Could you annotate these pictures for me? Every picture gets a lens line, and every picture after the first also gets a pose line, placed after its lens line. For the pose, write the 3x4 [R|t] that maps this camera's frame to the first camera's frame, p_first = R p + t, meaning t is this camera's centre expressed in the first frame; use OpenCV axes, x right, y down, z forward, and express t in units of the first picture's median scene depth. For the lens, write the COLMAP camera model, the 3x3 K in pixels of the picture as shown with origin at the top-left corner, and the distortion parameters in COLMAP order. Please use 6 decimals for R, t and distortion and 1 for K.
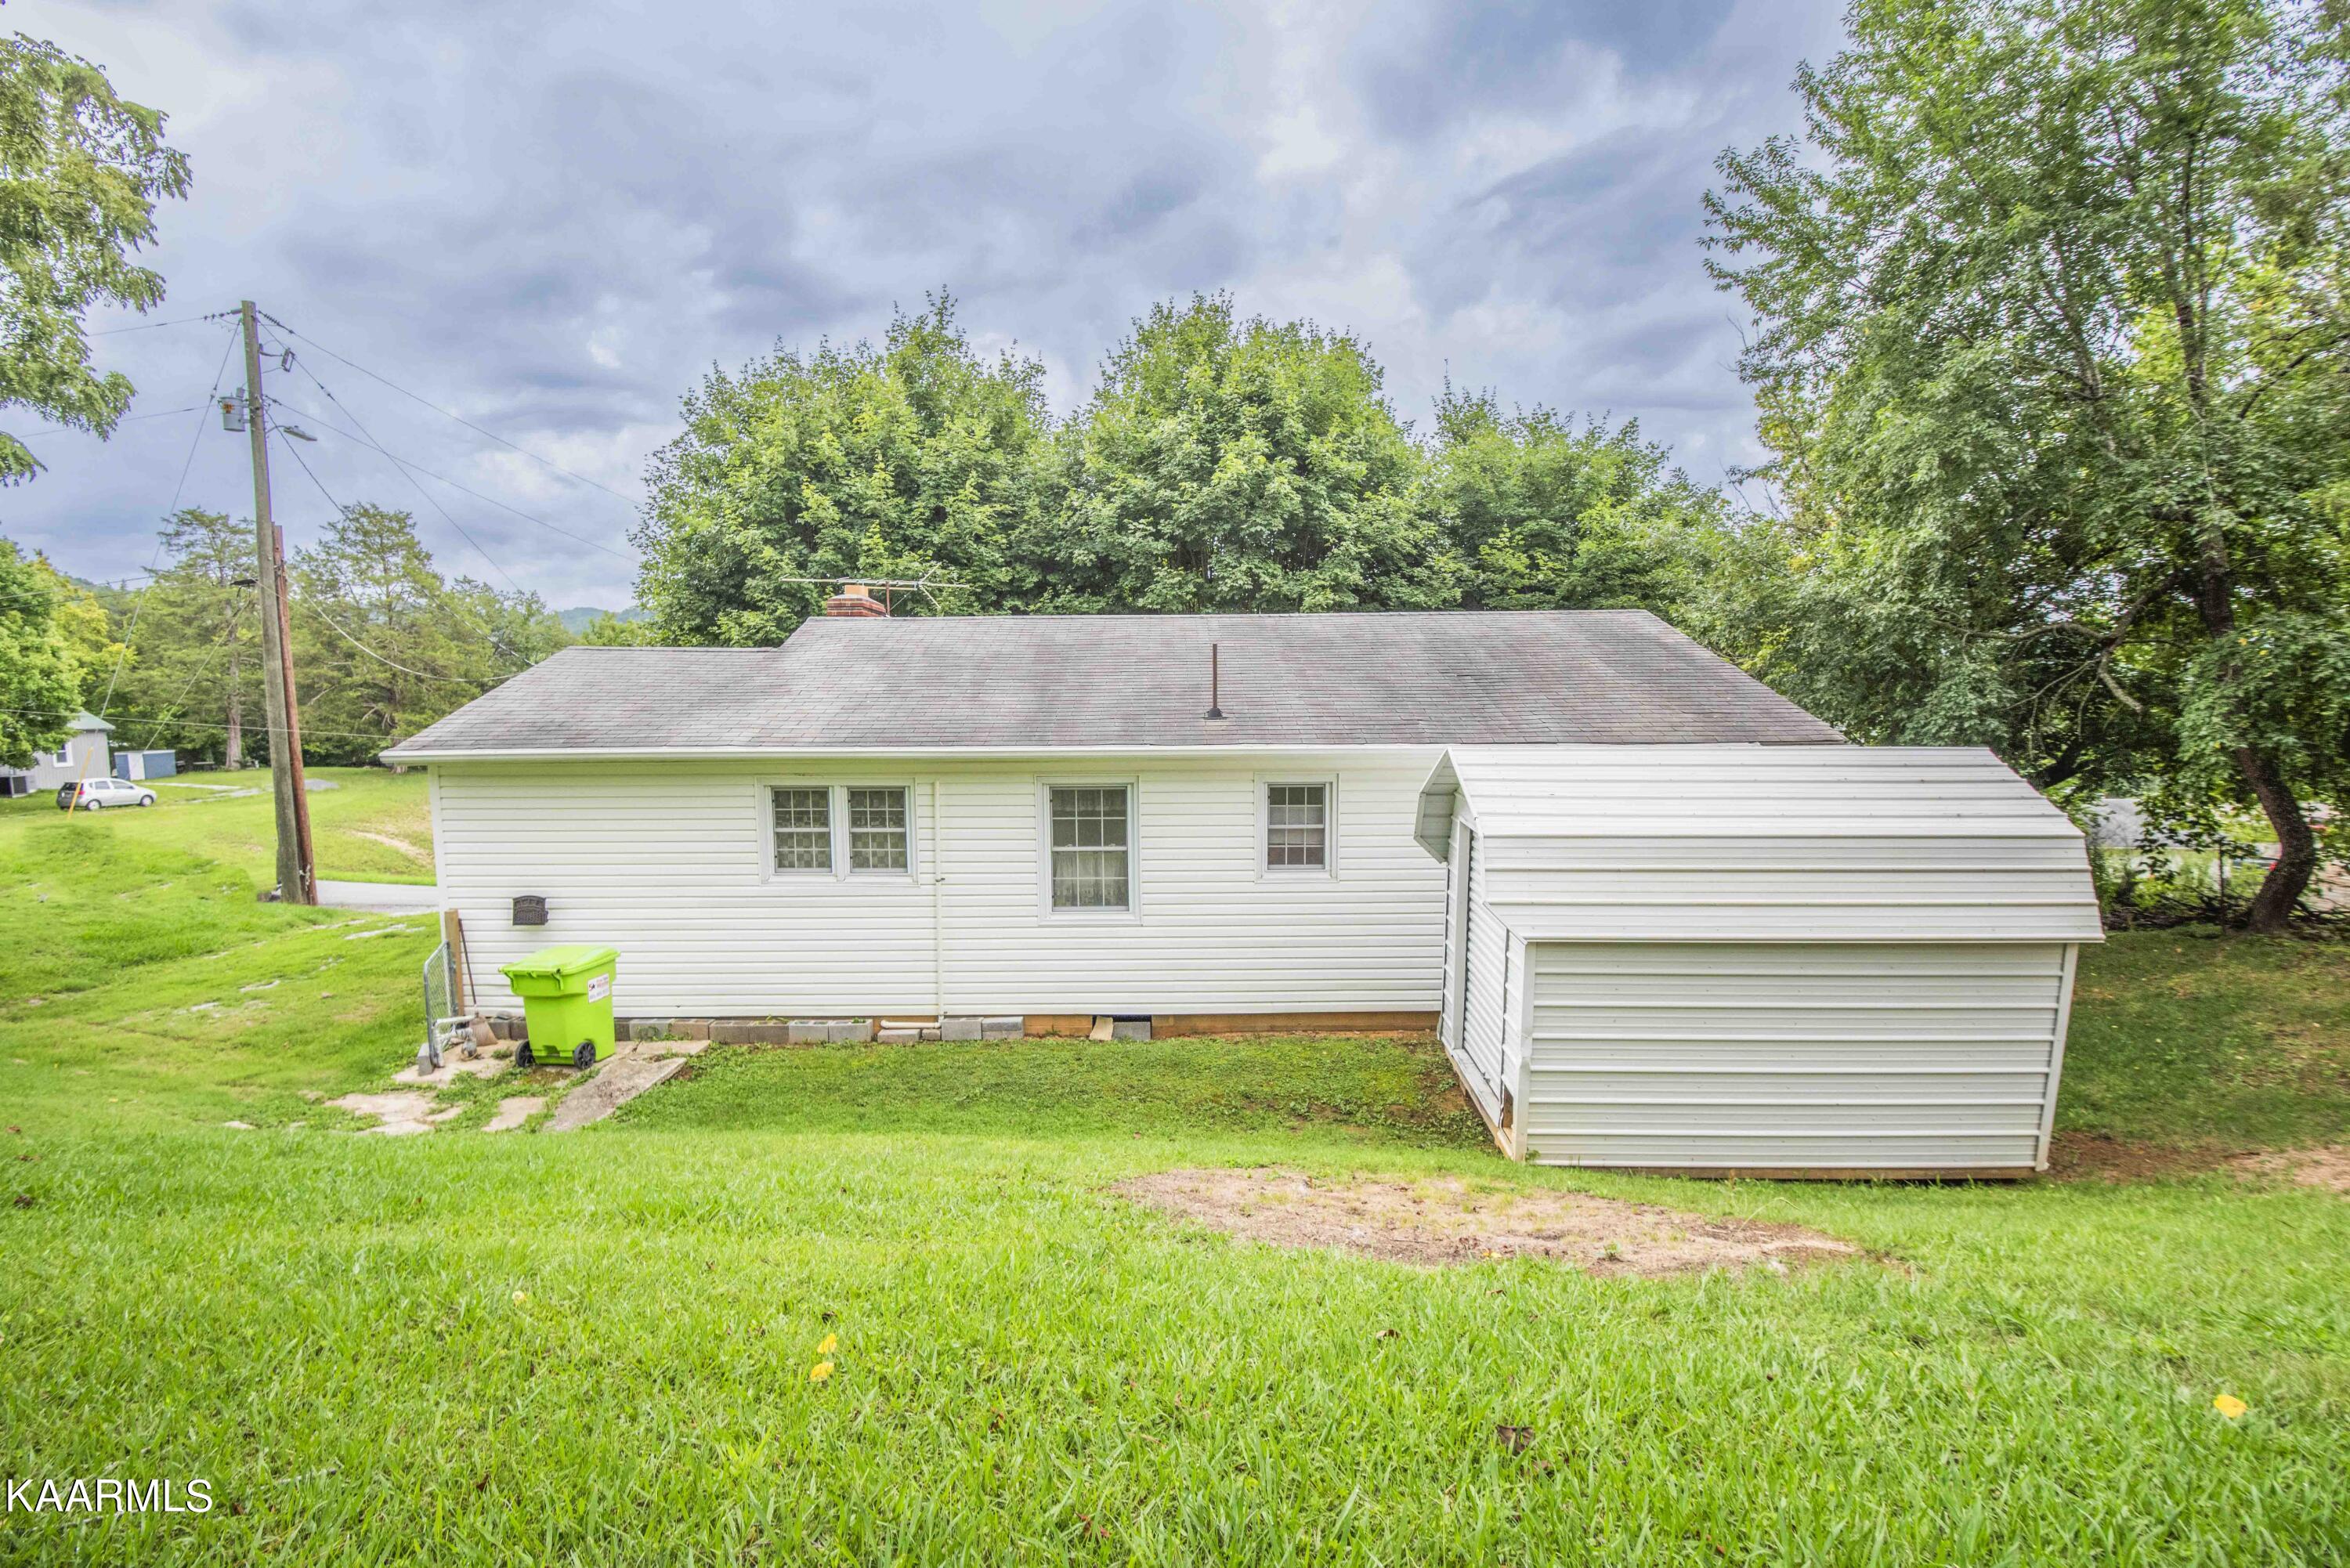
lens RADIAL K [[1071.4, 0, 1174.3], [0, 1071.4, 800.8], [0, 0, 1]] dist [-0.002213, -0.020355]
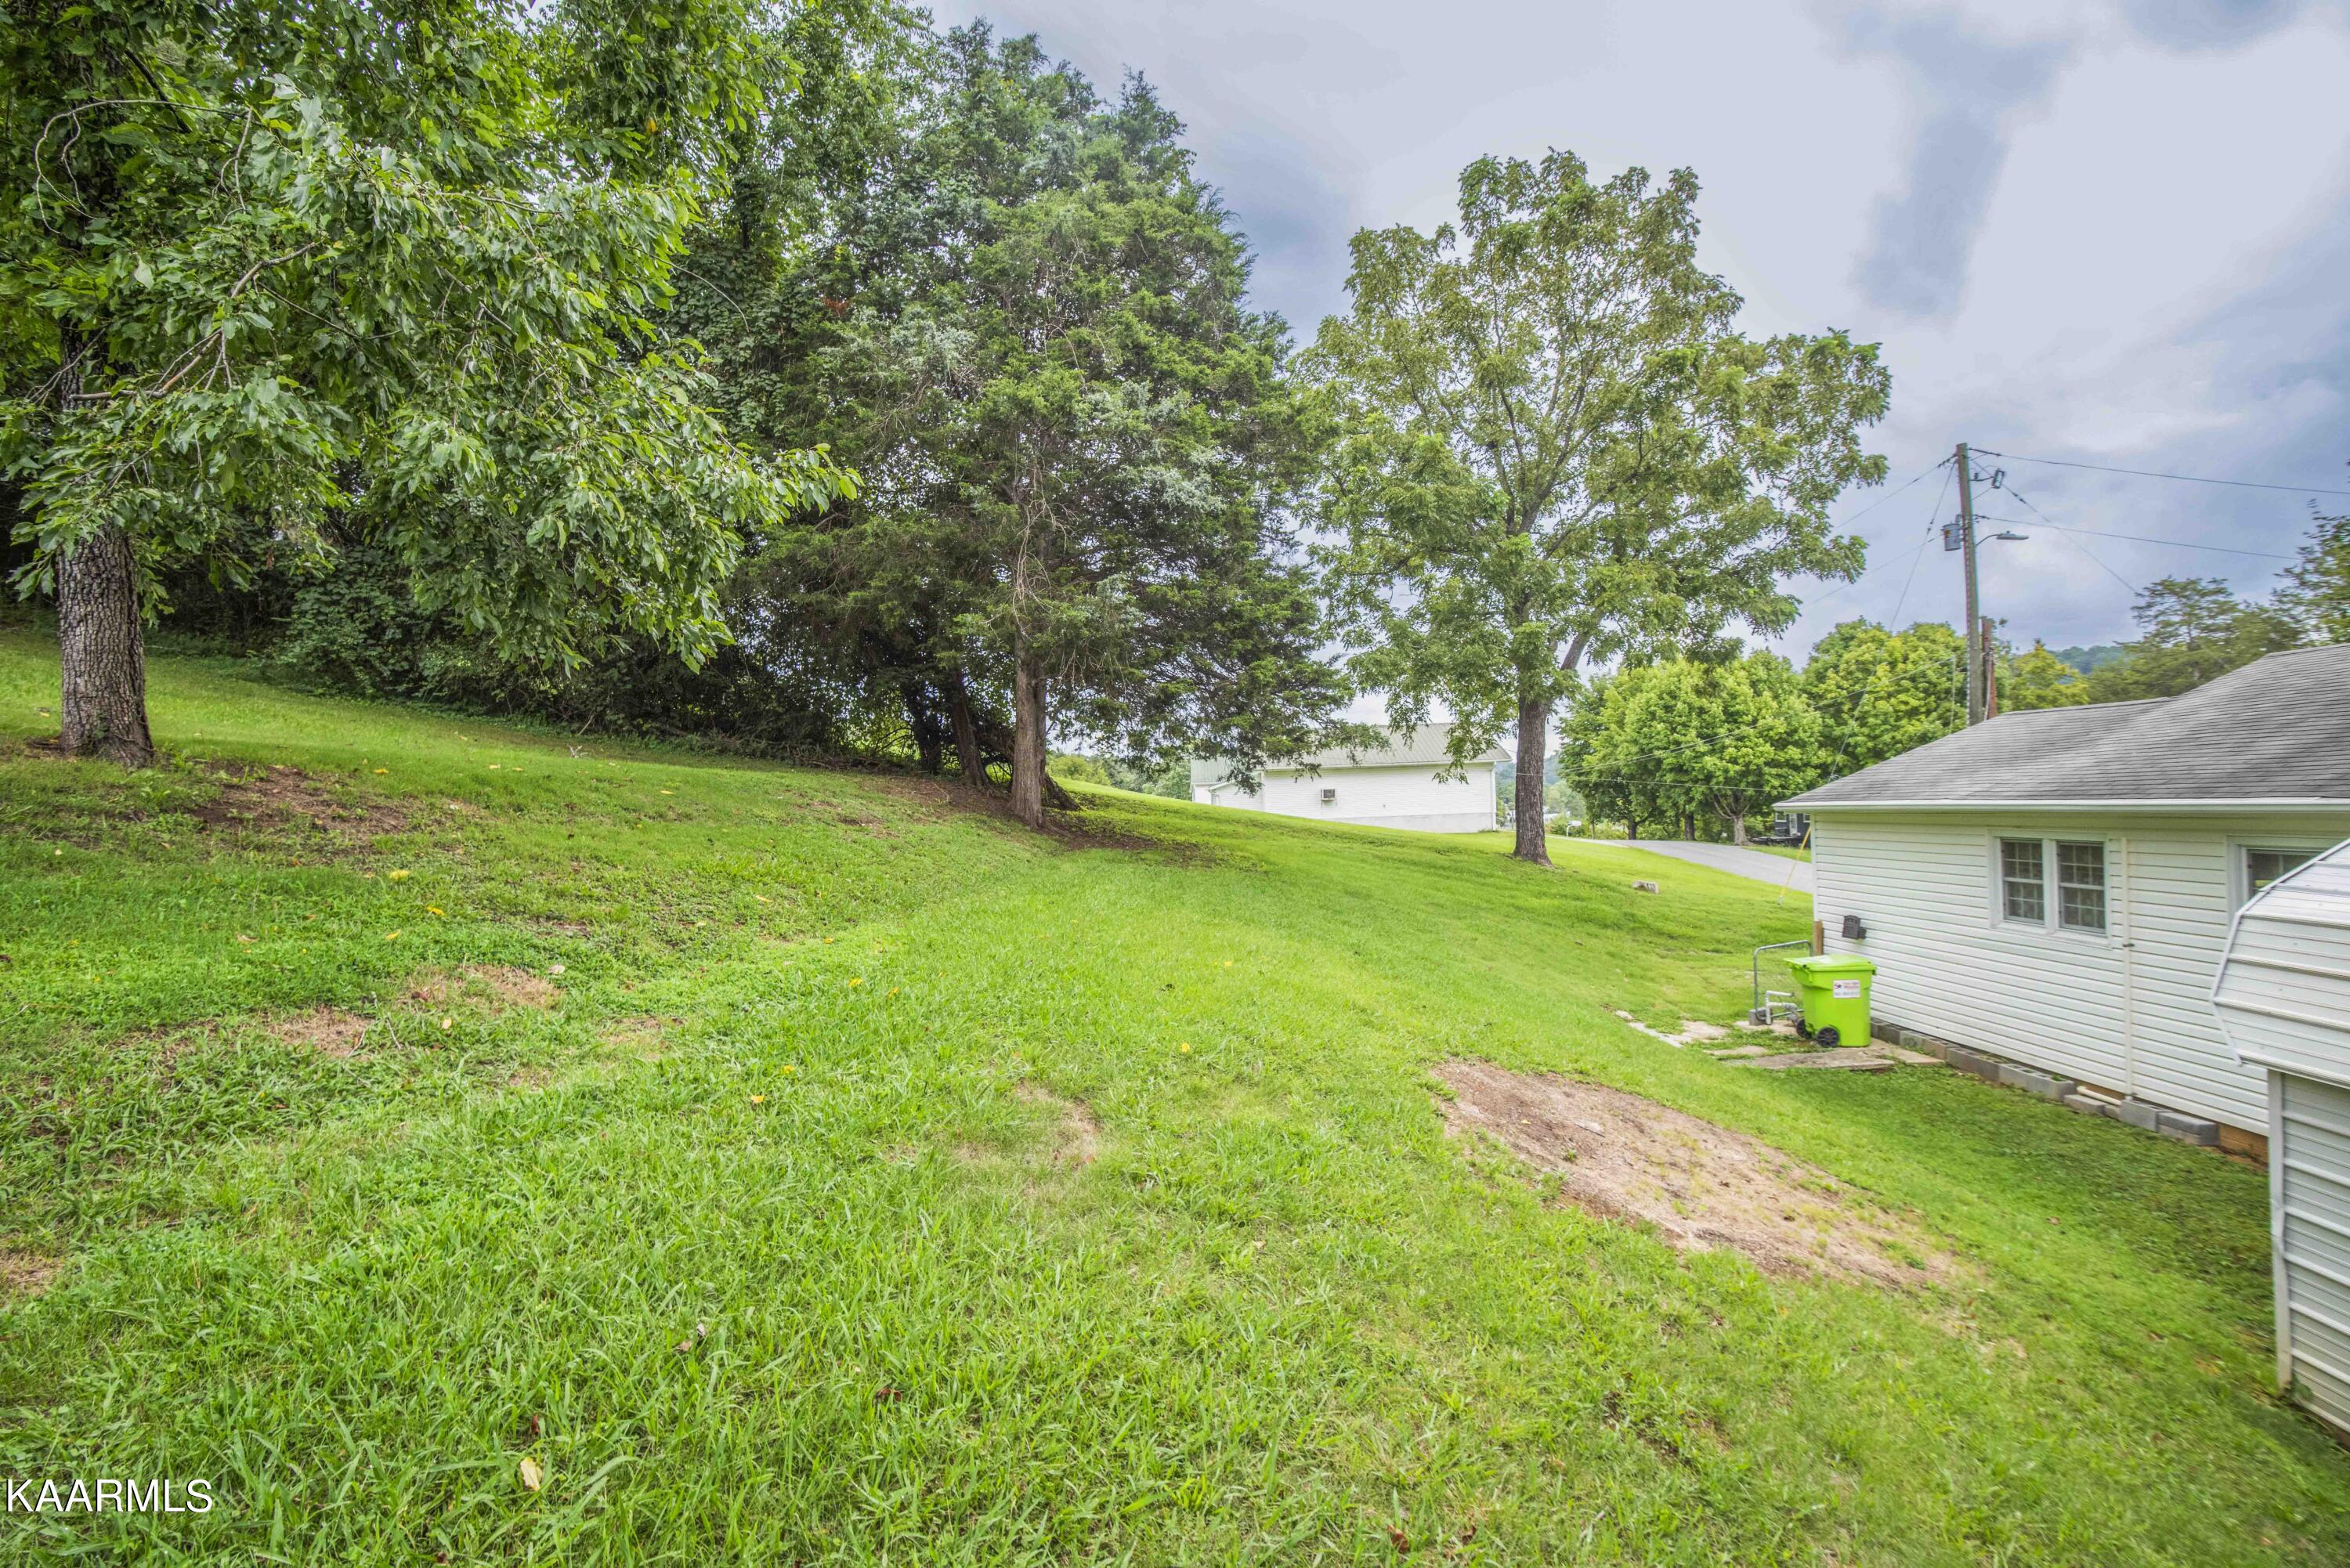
lens RADIAL K [[1071.4, 0, 1174.3], [0, 1071.4, 800.8], [0, 0, 1]] dist [-0.002213, -0.020355]
pose [[-0.000847, 0.000659, -0.999999, 0.680352], [-0.059260, 0.998242, 0.000709, -0.001804], [0.998242, 0.059260, -0.000806, 0.177338]]
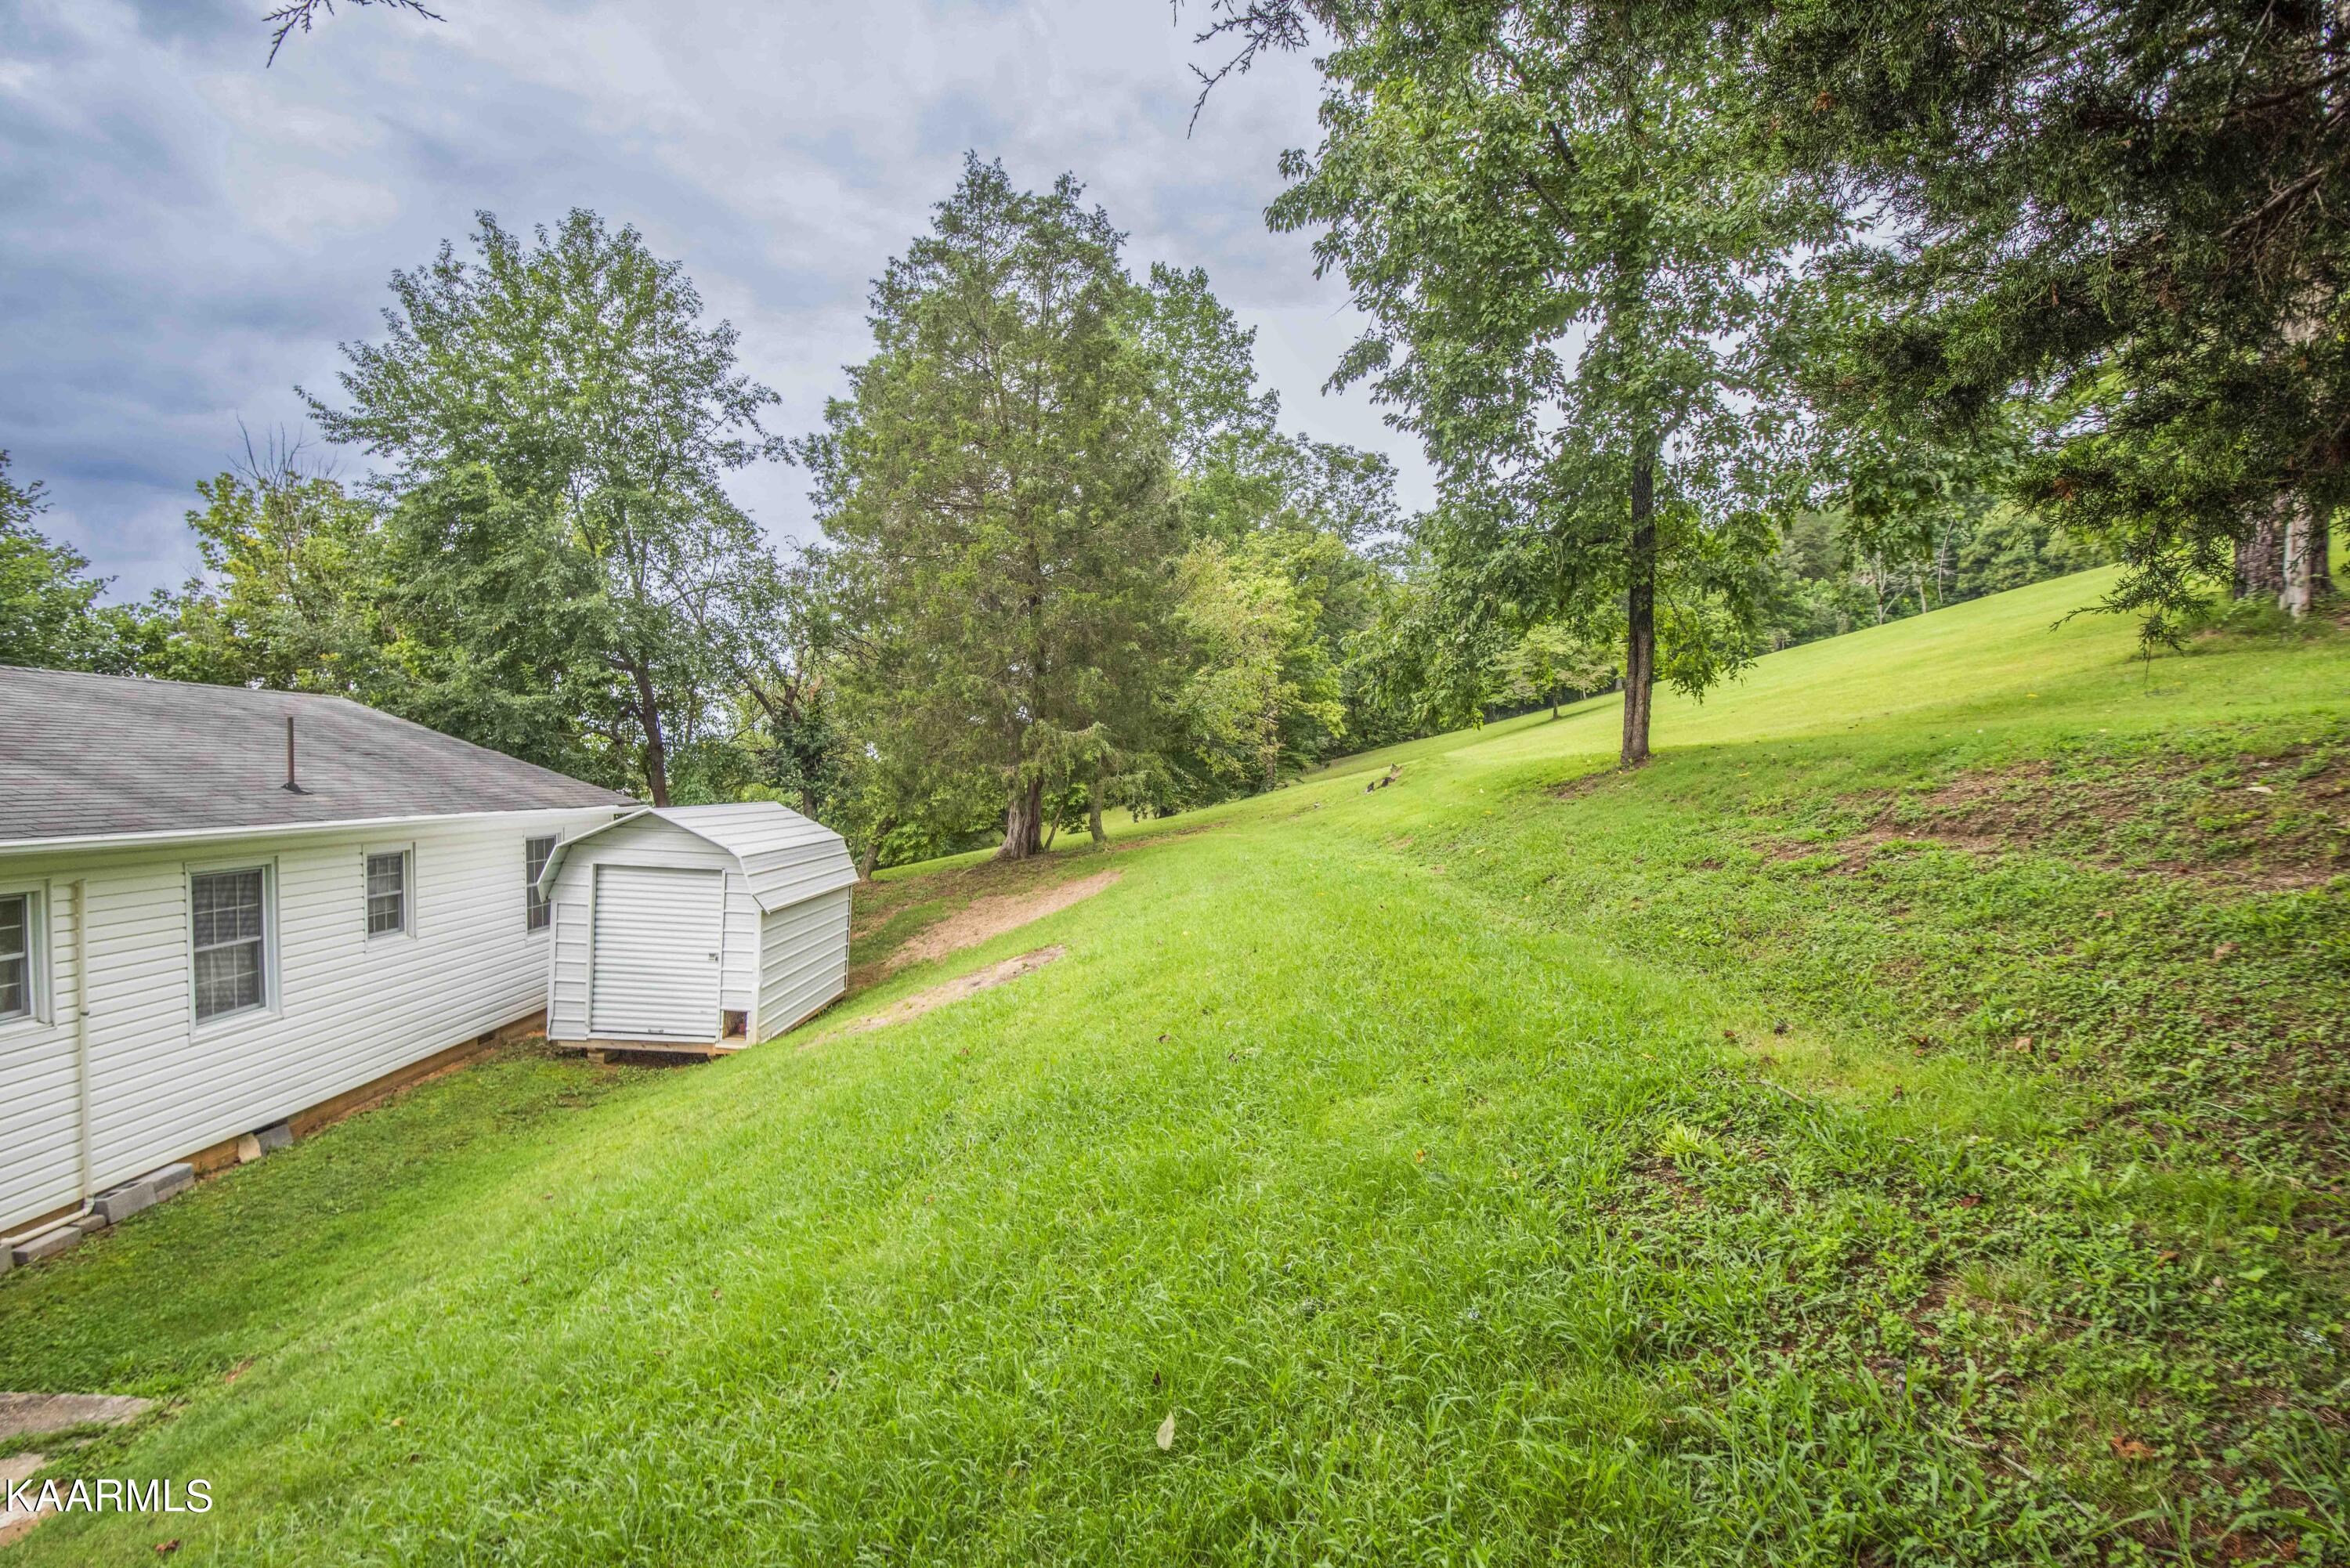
lens RADIAL K [[1071.4, 0, 1174.3], [0, 1071.4, 800.8], [0, 0, 1]] dist [-0.002213, -0.020355]
pose [[-0.056837, -0.015076, 0.998270, -0.967723], [0.087203, 0.995990, 0.020007, -0.020654], [-0.994568, 0.088189, -0.055294, 0.274288]]
